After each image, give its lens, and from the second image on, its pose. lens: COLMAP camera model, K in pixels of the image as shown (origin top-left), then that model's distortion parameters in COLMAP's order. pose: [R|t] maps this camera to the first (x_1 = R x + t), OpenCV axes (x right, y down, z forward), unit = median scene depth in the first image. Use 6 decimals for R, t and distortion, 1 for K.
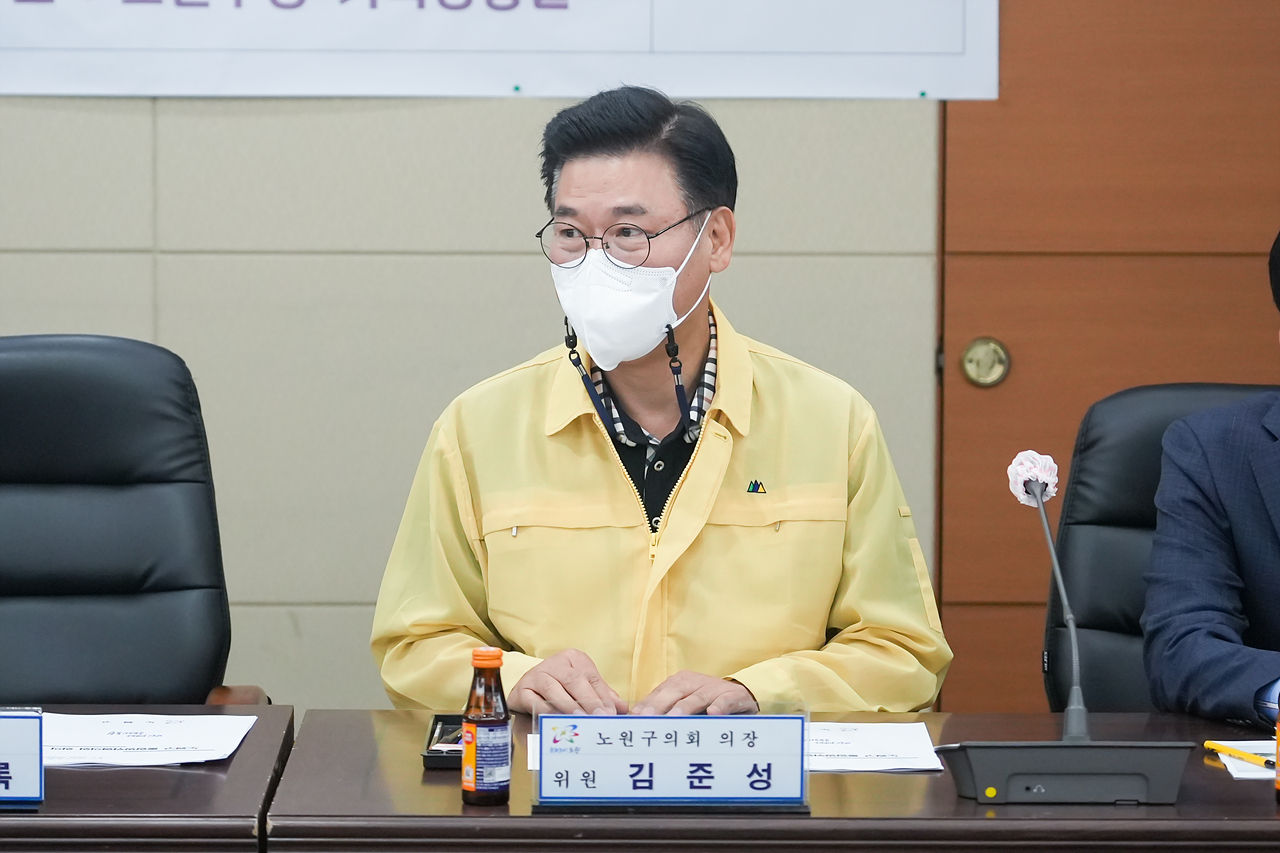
lens RADIAL K [[4994.9, 0, 640.0], [0, 4994.9, 426.5], [0, 0, 1]] dist [-0.083295, 4.110211]
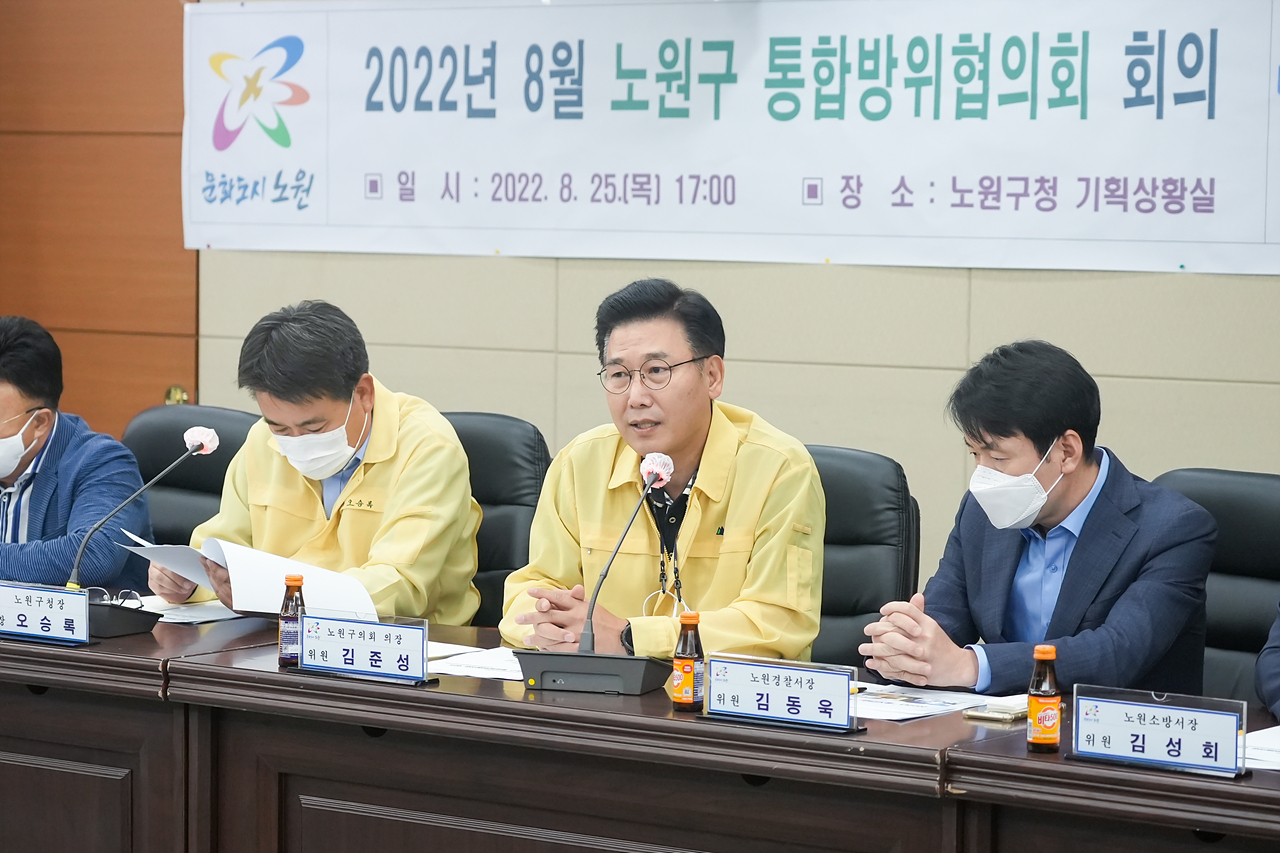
lens RADIAL K [[3744.1, 0, 640.0], [0, 3744.1, 426.5], [0, 0, 1]] dist [0.072157, -1.078417]
pose [[0.794229, 0.042976, -0.606097, 0.753747], [-0.061611, 0.998050, -0.009967, -0.000457], [0.604487, 0.045258, 0.795328, 0.050237]]
